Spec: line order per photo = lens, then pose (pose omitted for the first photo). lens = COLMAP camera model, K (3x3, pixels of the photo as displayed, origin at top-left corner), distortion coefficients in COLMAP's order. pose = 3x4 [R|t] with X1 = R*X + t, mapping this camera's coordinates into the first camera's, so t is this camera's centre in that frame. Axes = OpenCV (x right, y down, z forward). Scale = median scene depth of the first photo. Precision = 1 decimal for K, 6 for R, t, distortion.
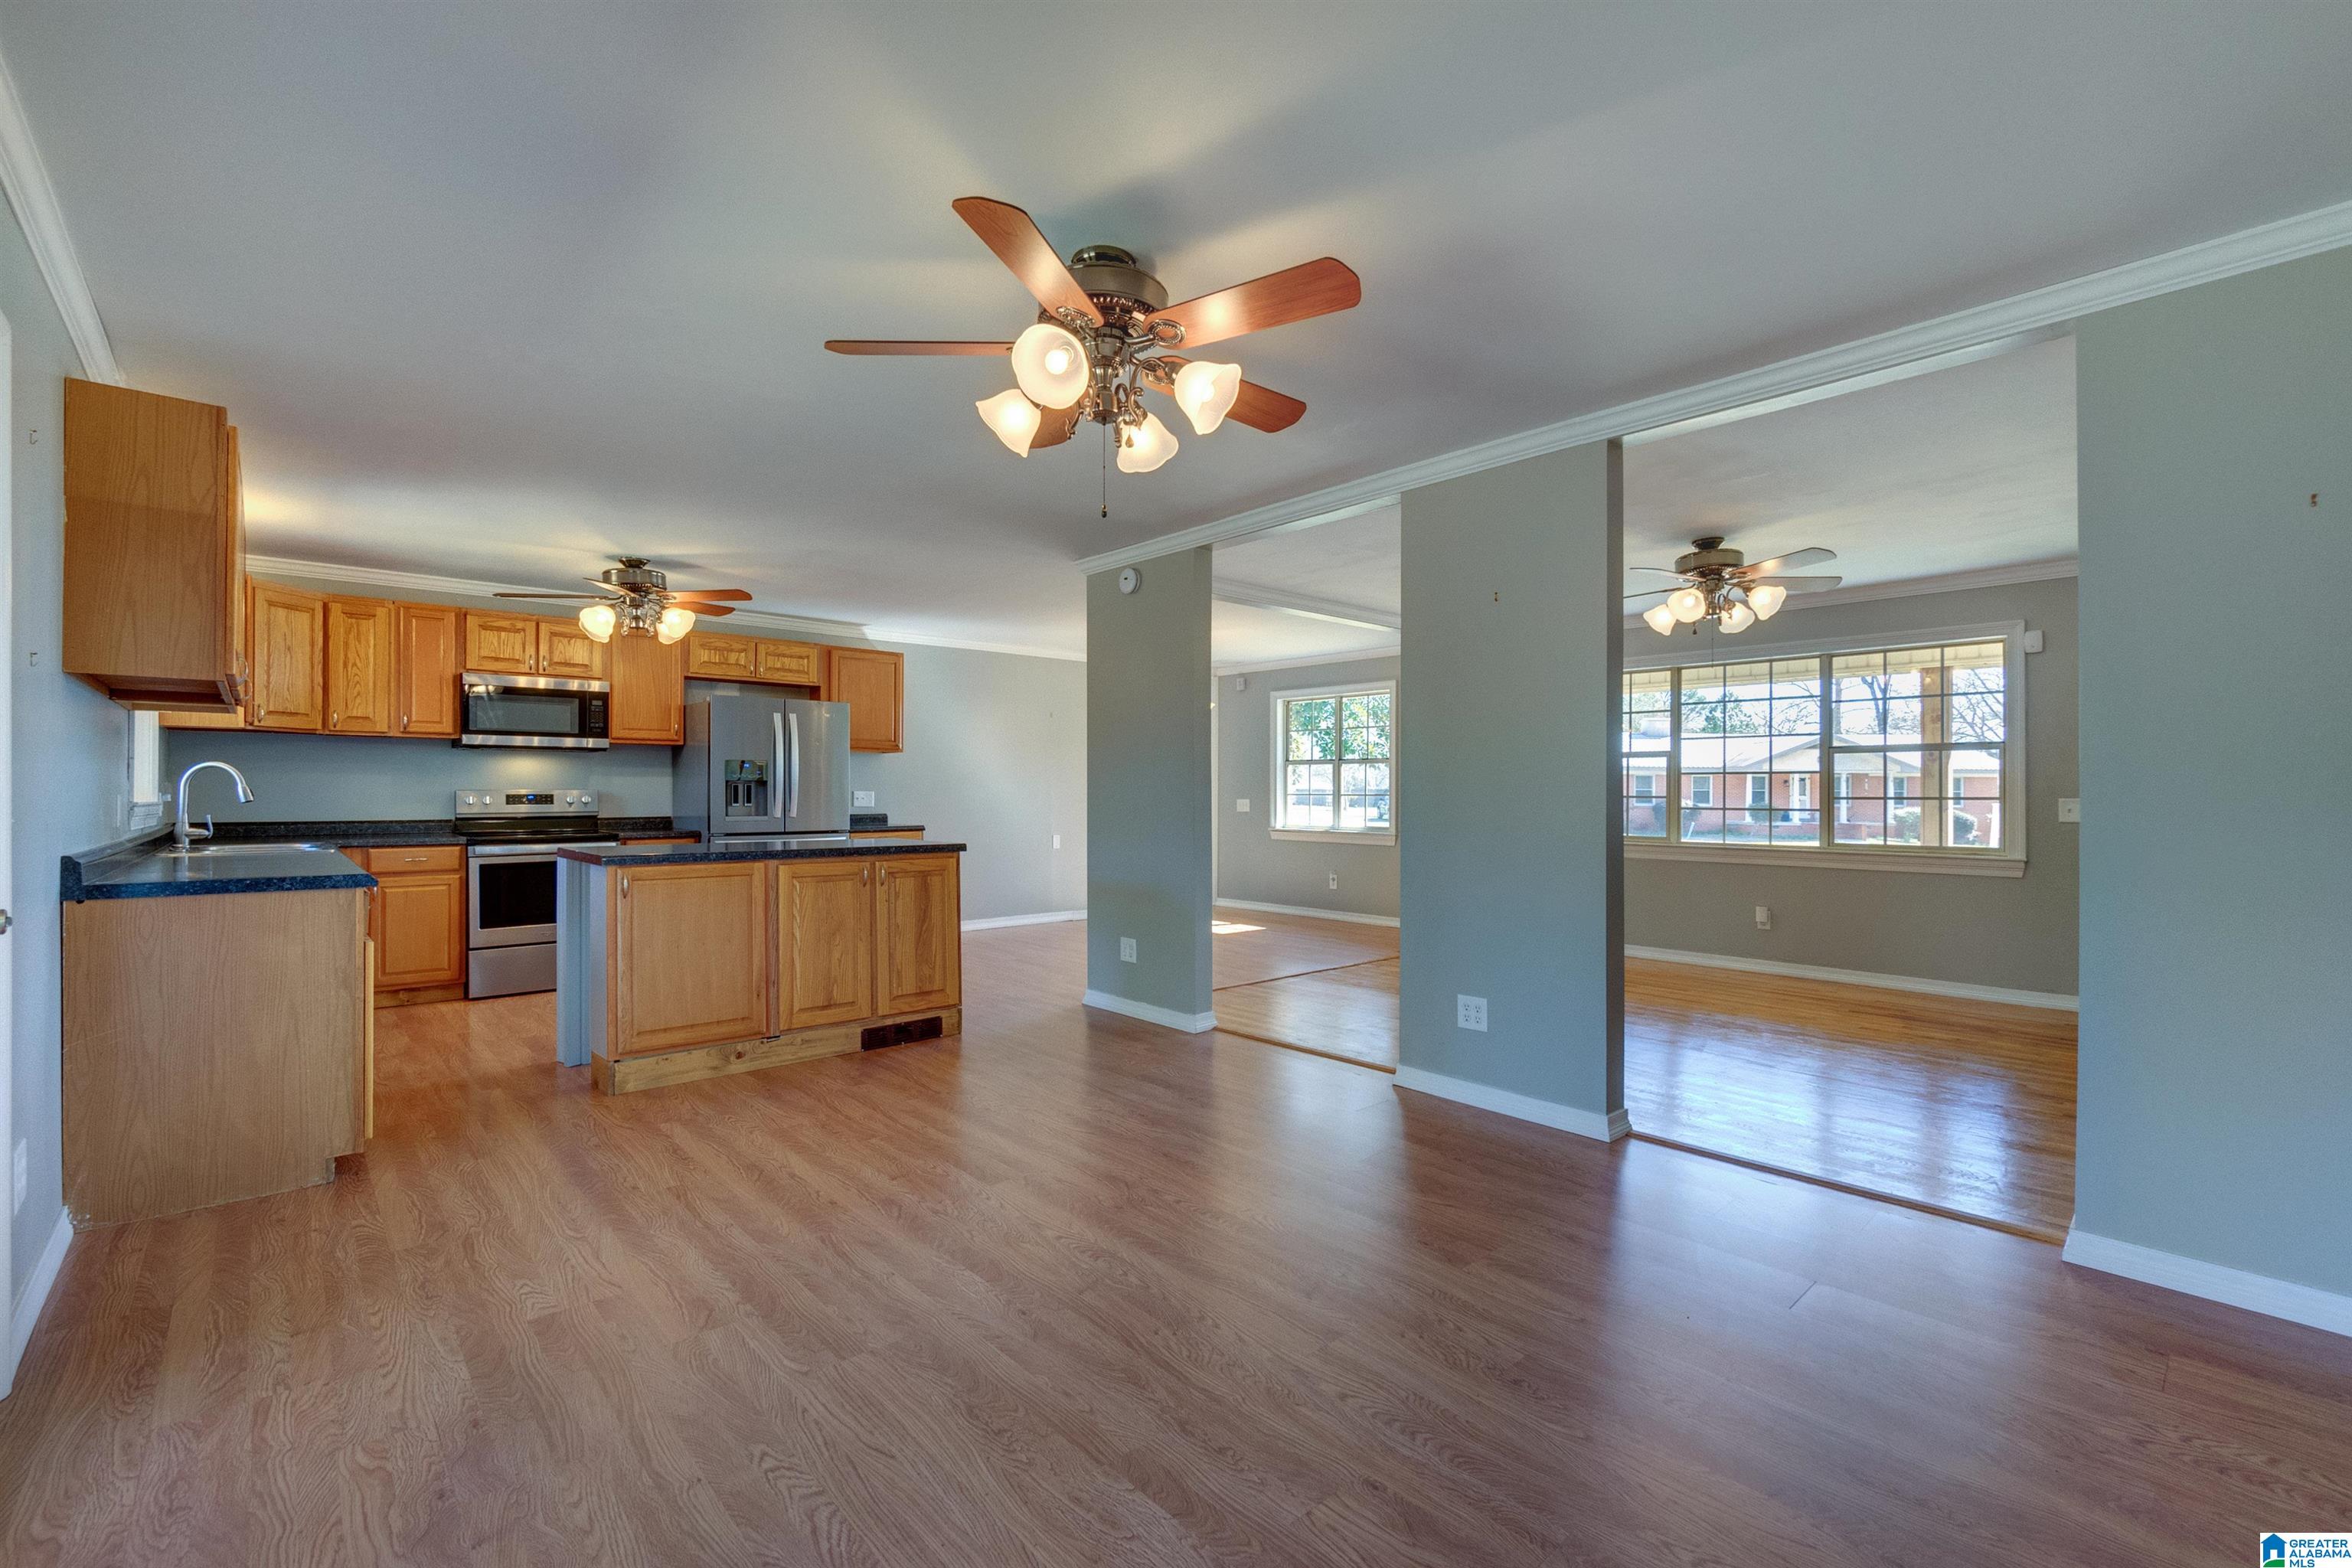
lens RADIAL K [[1013.4, 0, 1171.1], [0, 1013.4, 789.0], [0, 0, 1]] dist [-0.007256, 0.001824]
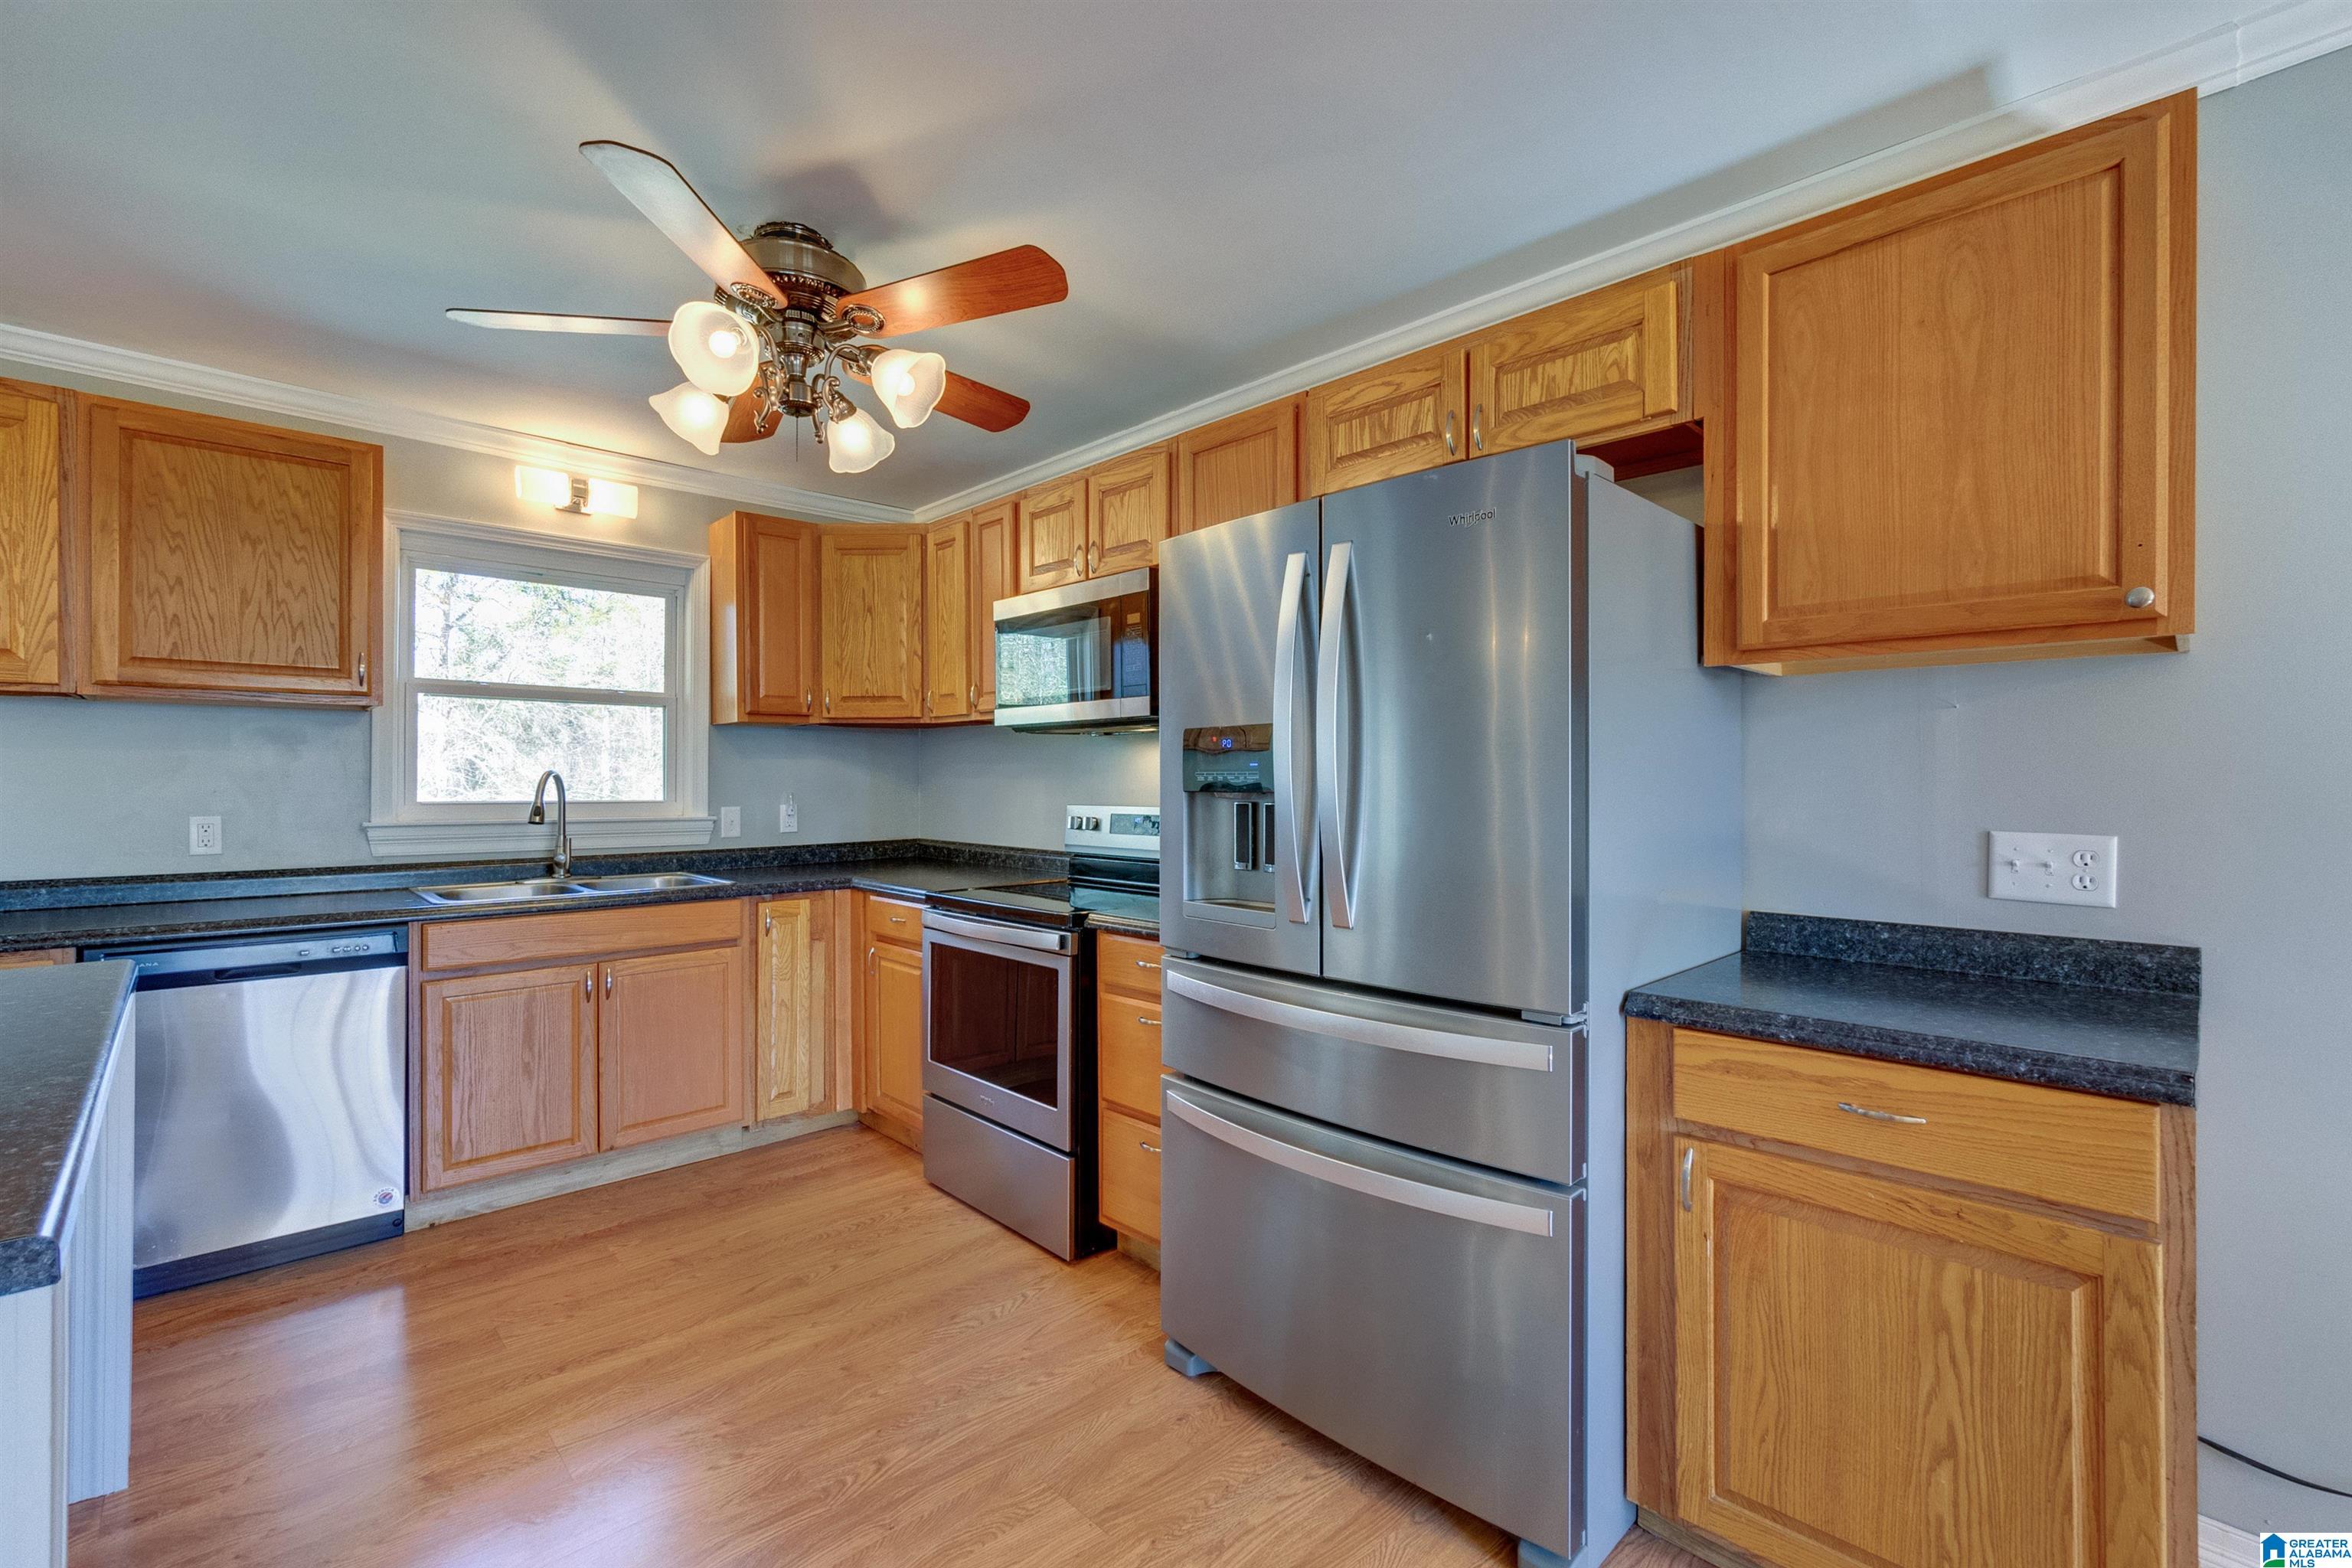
lens RADIAL K [[1013.4, 0, 1172.1], [0, 1013.4, 780.6], [0, 0, 1]] dist [-0.007256, 0.001824]
pose [[0.036762, -0.001267, -0.999323, -0.120419], [0.001972, 0.999997, -0.001195, -0.012496], [0.999322, -0.001927, 0.036764, 1.074762]]
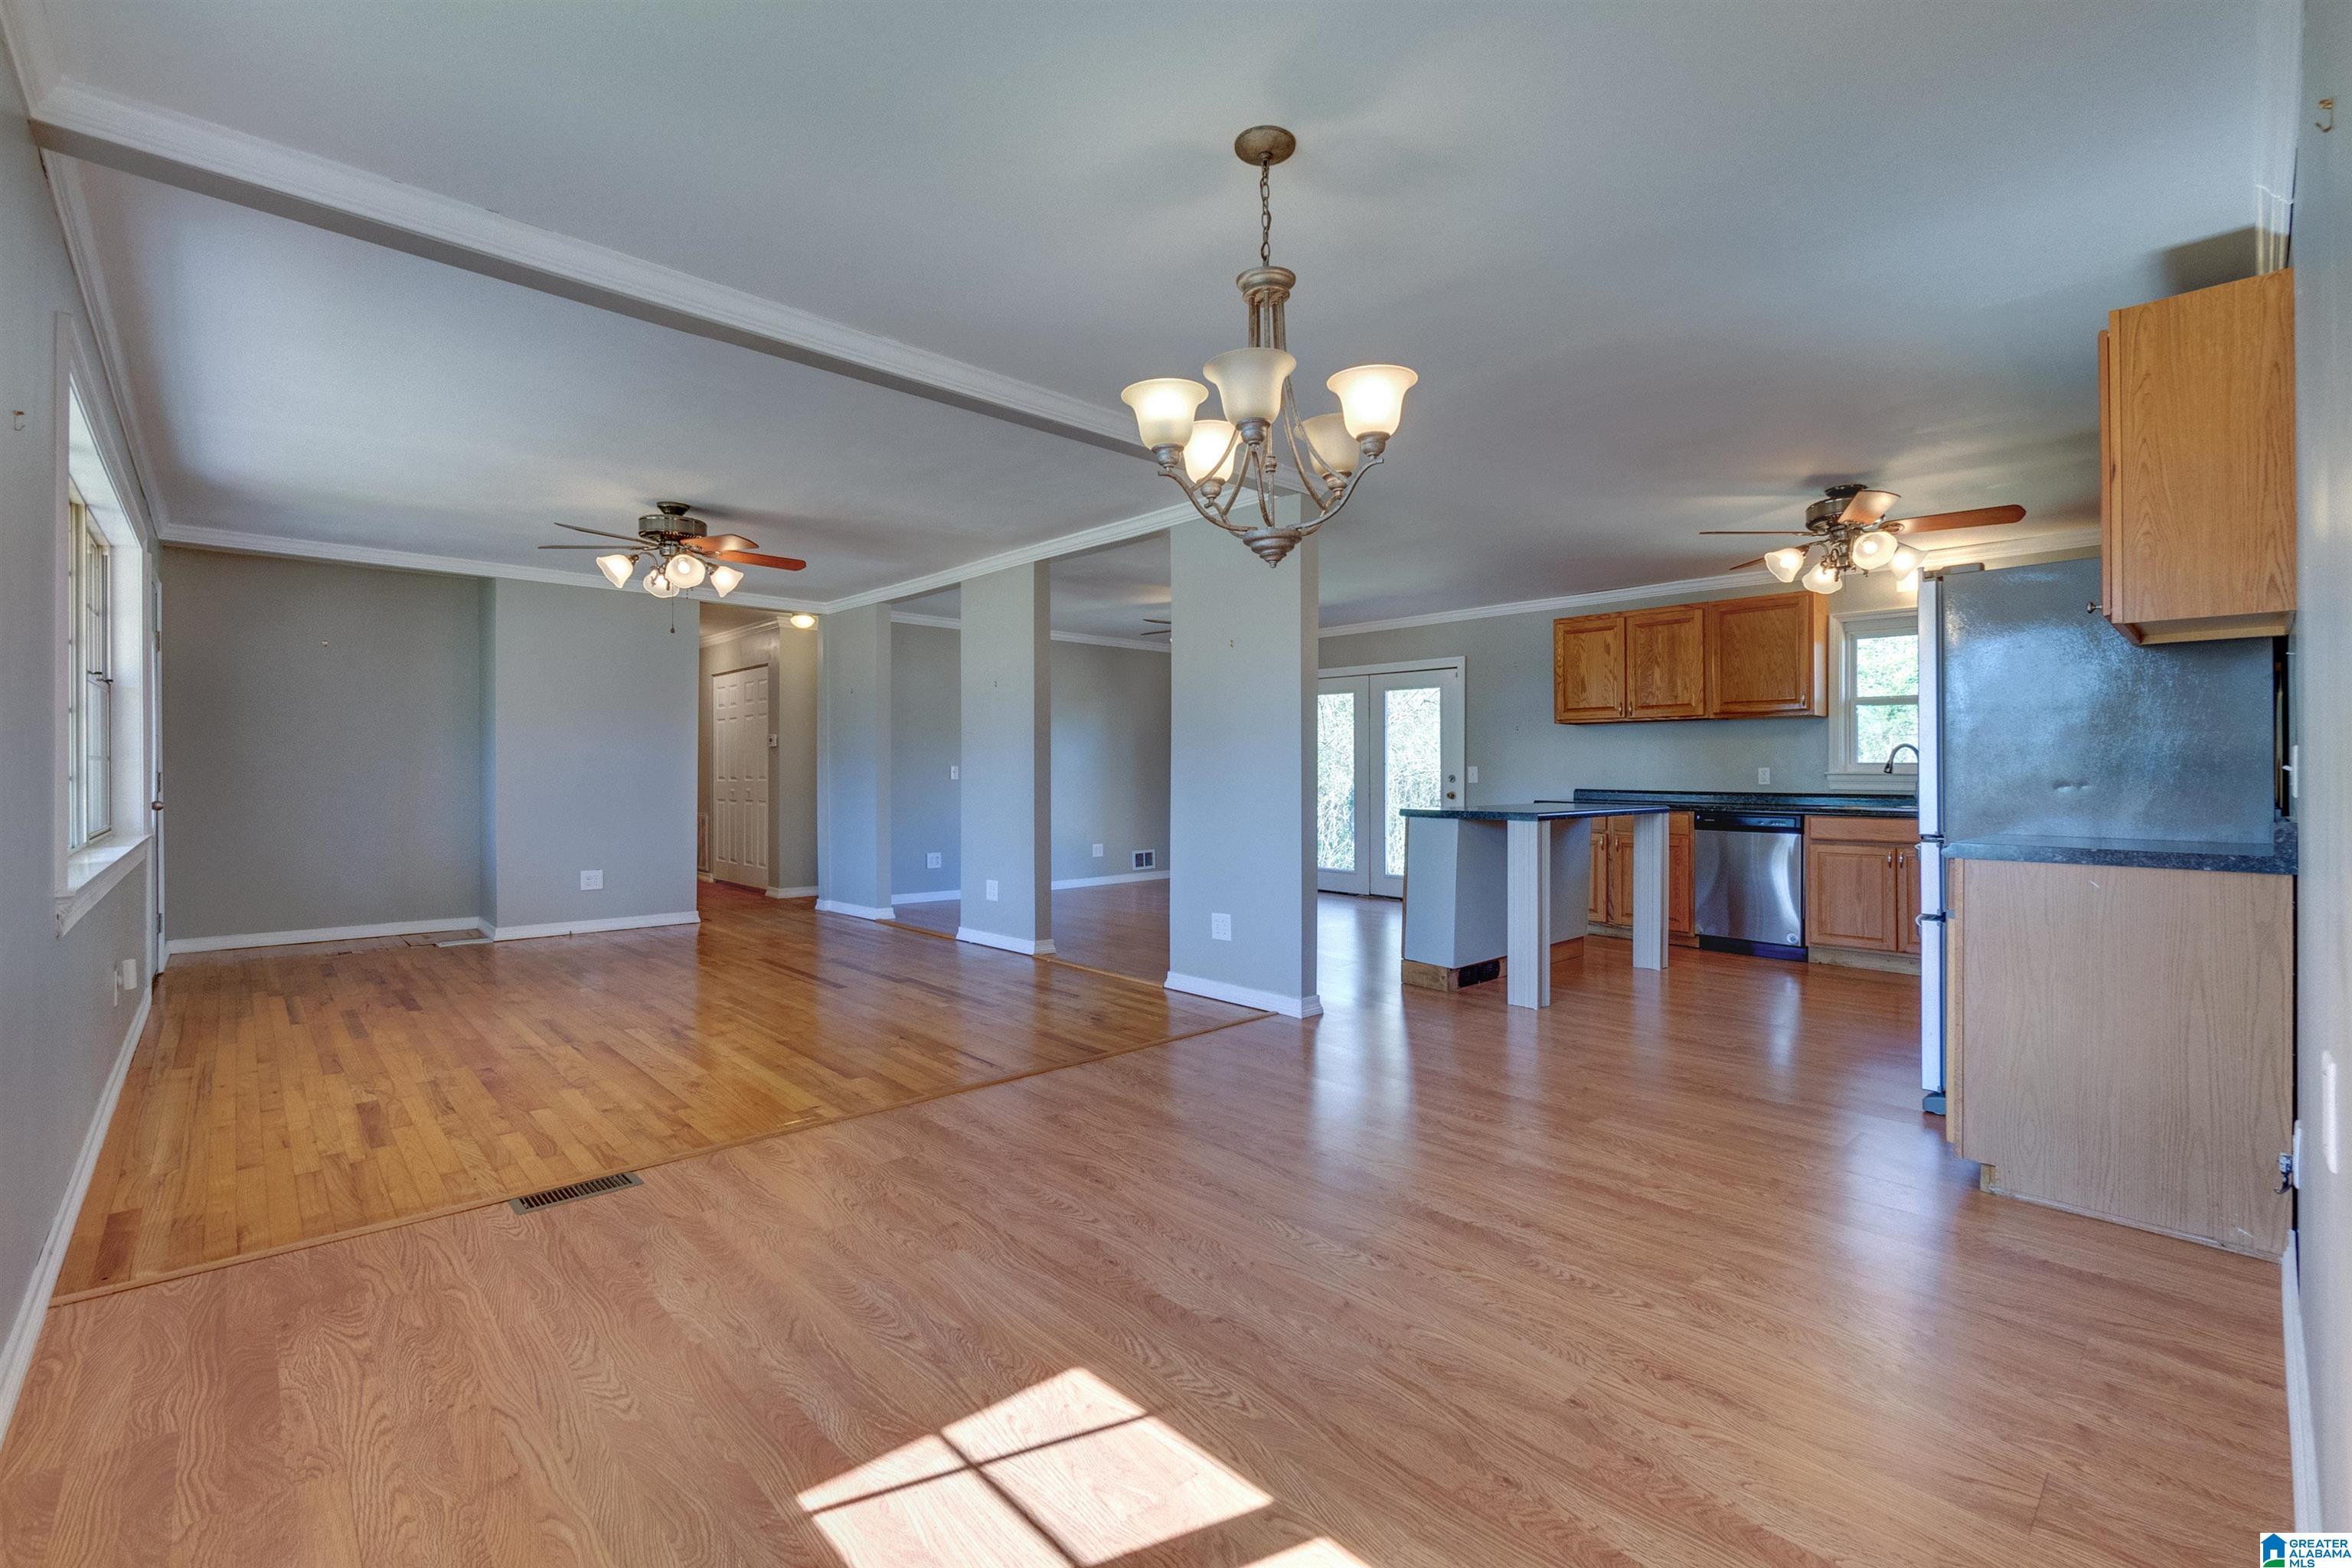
lens RADIAL K [[1013.4, 0, 1182.3], [0, 1013.4, 763.1], [0, 0, 1]] dist [-0.007256, 0.001824]
pose [[-0.999582, -0.006681, -0.028139, 0.049512], [-0.006283, 0.999880, -0.014195, 0.018892], [0.028230, -0.014012, -0.999503, 1.737502]]
